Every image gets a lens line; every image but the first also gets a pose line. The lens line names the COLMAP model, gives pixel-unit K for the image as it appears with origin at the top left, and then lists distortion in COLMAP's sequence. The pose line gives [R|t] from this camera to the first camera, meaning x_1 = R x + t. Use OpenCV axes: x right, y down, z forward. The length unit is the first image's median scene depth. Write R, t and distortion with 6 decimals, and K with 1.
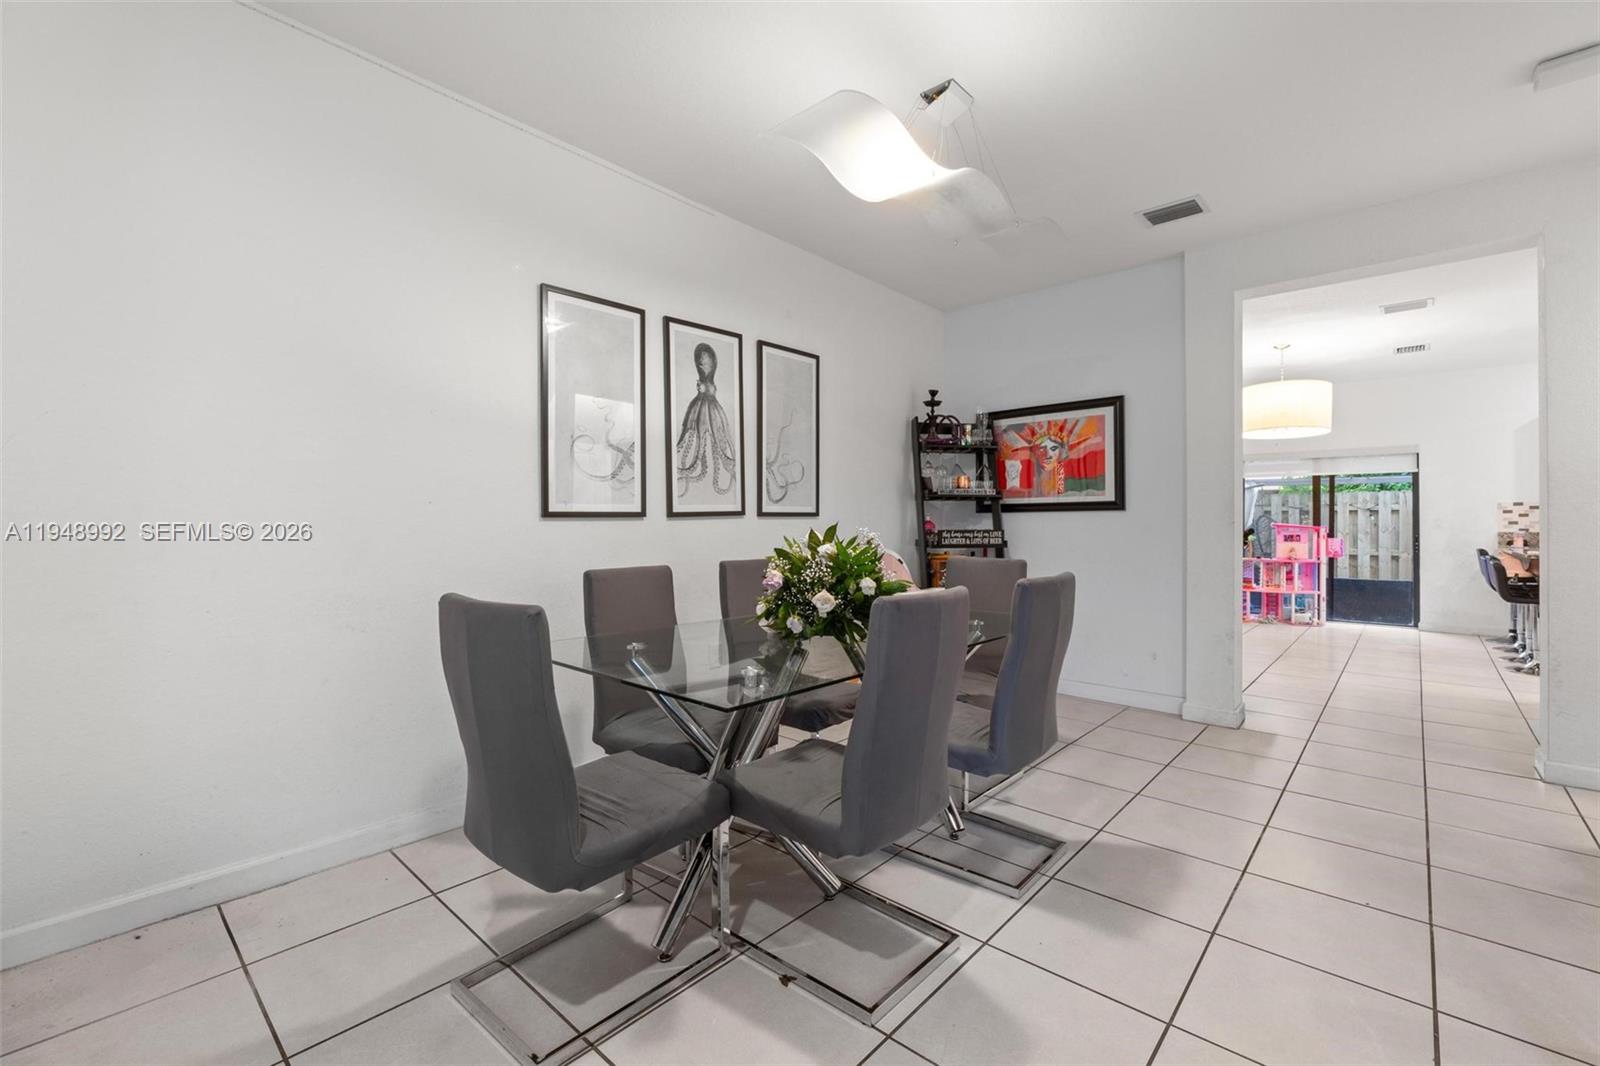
lens RADIAL K [[687.3, 0, 799.8], [0, 687.3, 525.2], [0, 0, 1]] dist [-0.000101, 0.000002]
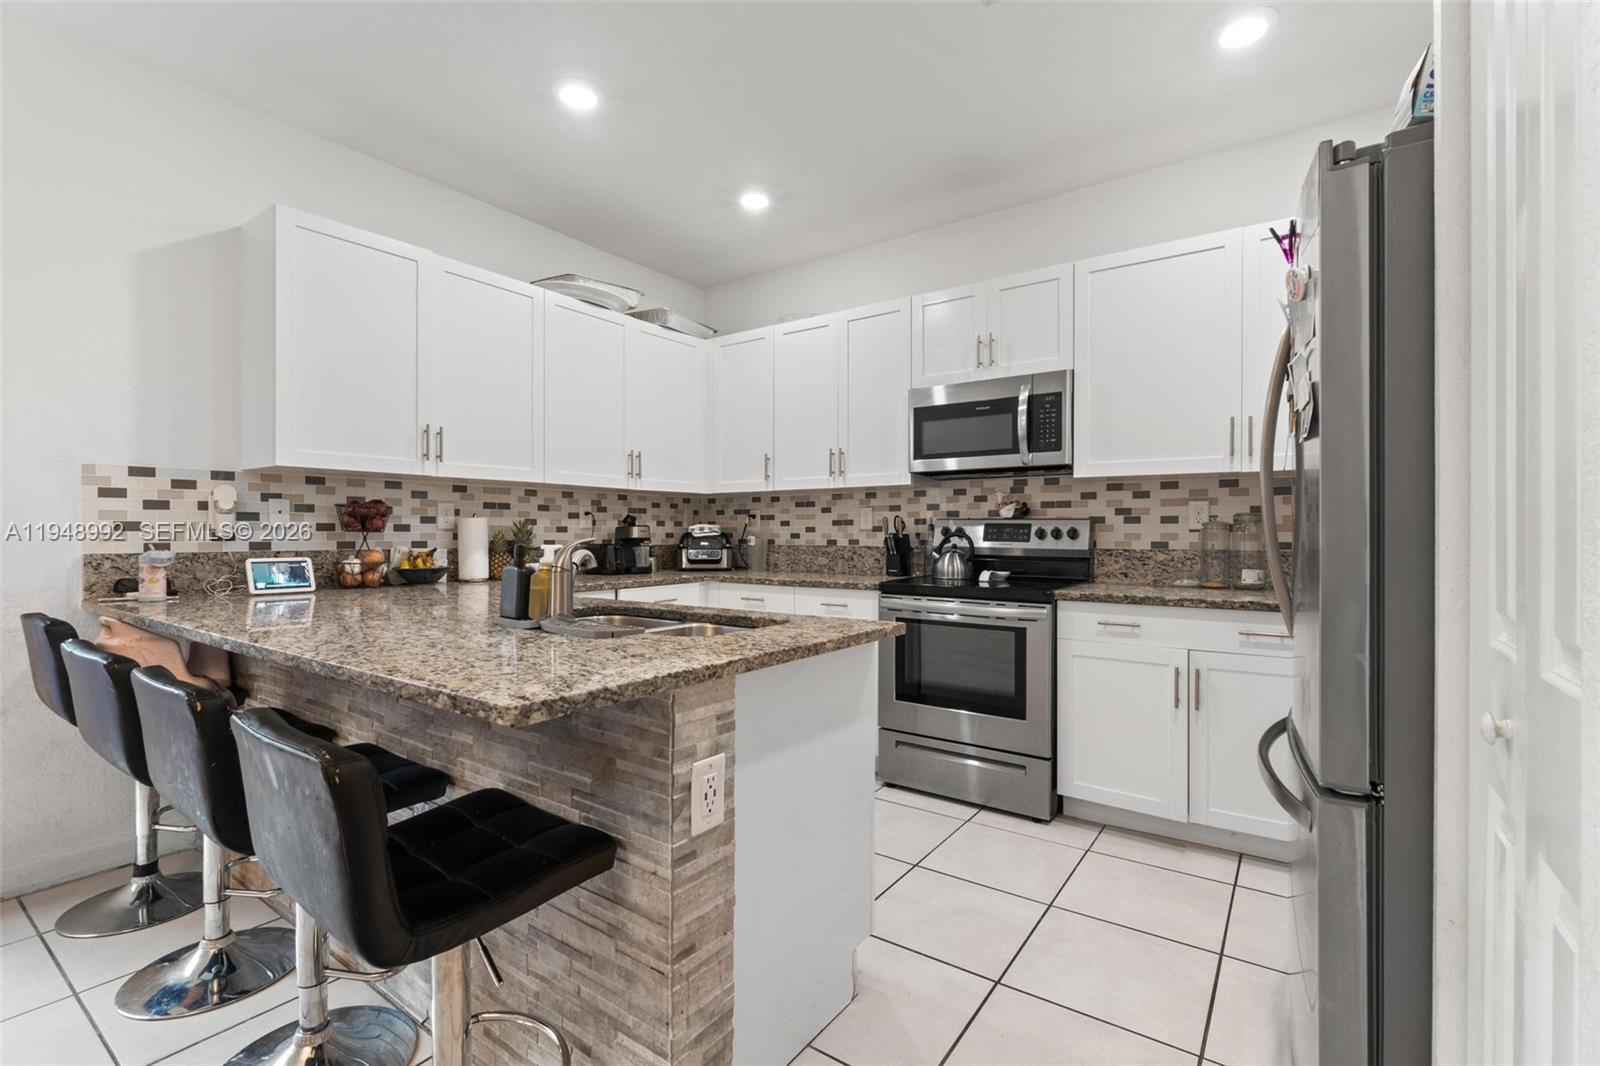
lens RADIAL K [[707.5, 0, 802.3], [0, 707.5, 537.9], [0, 0, 1]] dist [-0.004236, -0.000303]
pose [[-0.119274, 0.000992, 0.992861, 0.658482], [-0.002666, 0.999996, -0.001320, 0.001841], [-0.992858, -0.002804, -0.119271, 0.715888]]
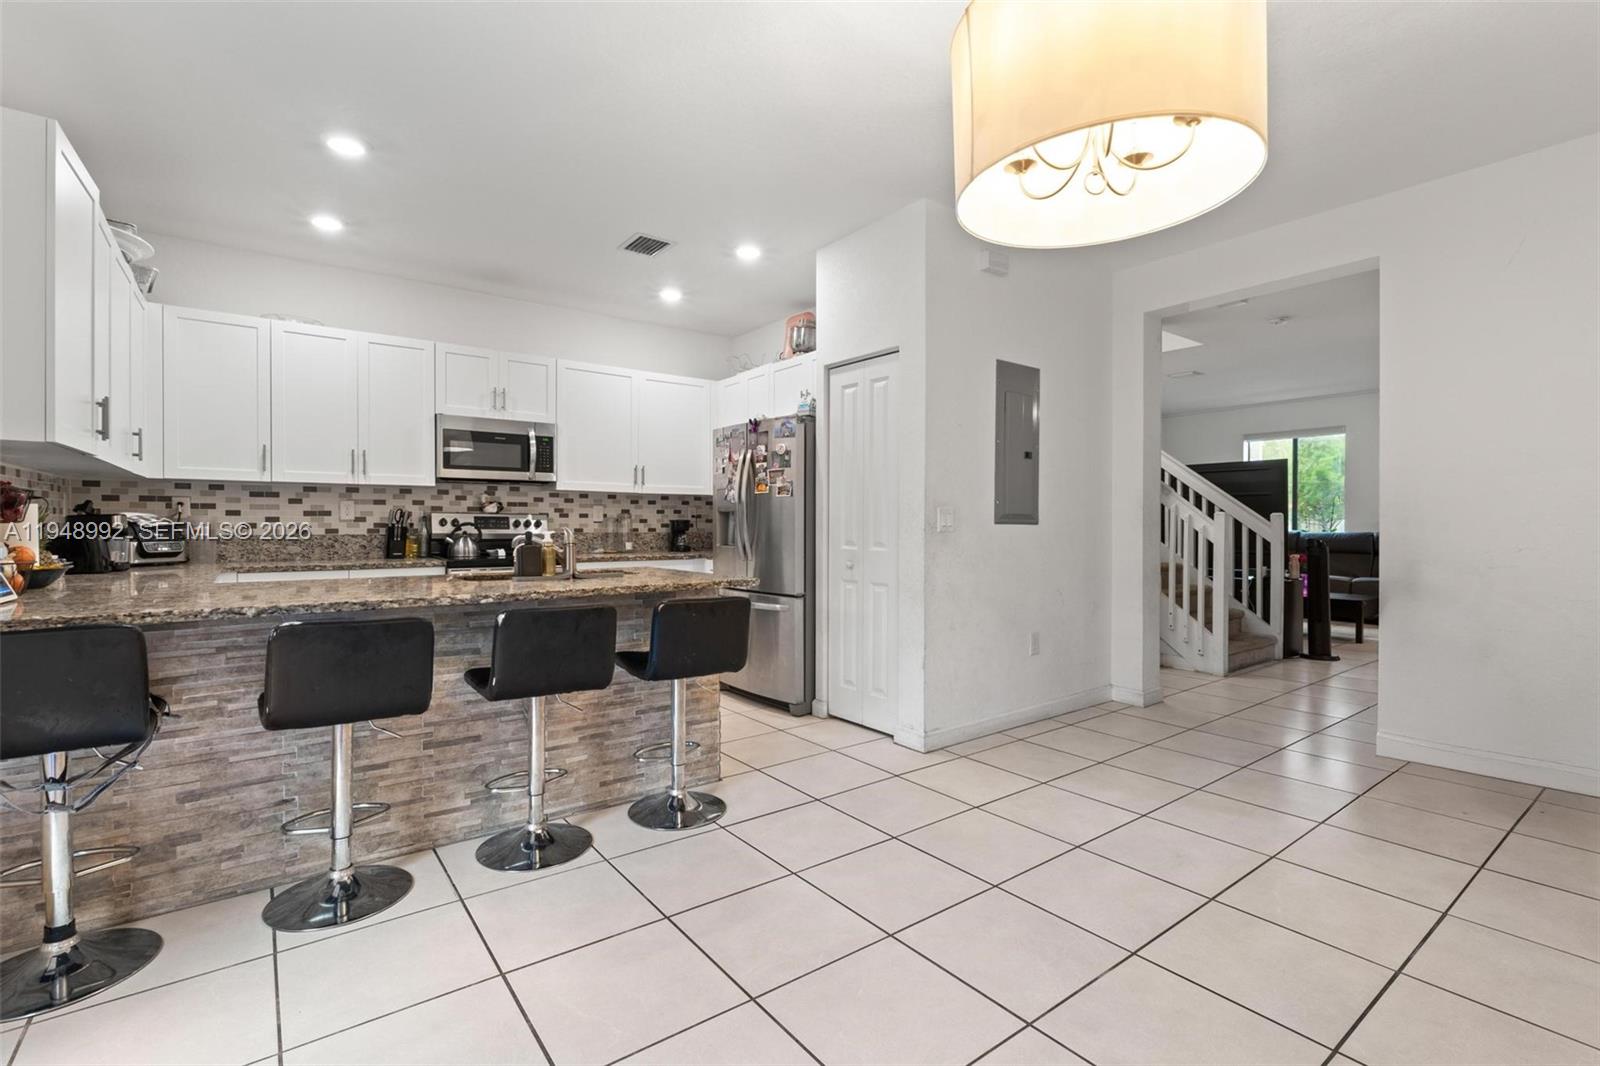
lens RADIAL K [[707.5, 0, 803.3], [0, 707.5, 527.5], [0, 0, 1]] dist [-0.004236, -0.000303]
pose [[-0.980505, 0.005713, 0.196413, 0.726274], [0.005826, 0.999983, -0.000002, 0.005775], [-0.196409, 0.001142, -0.980521, 1.770572]]
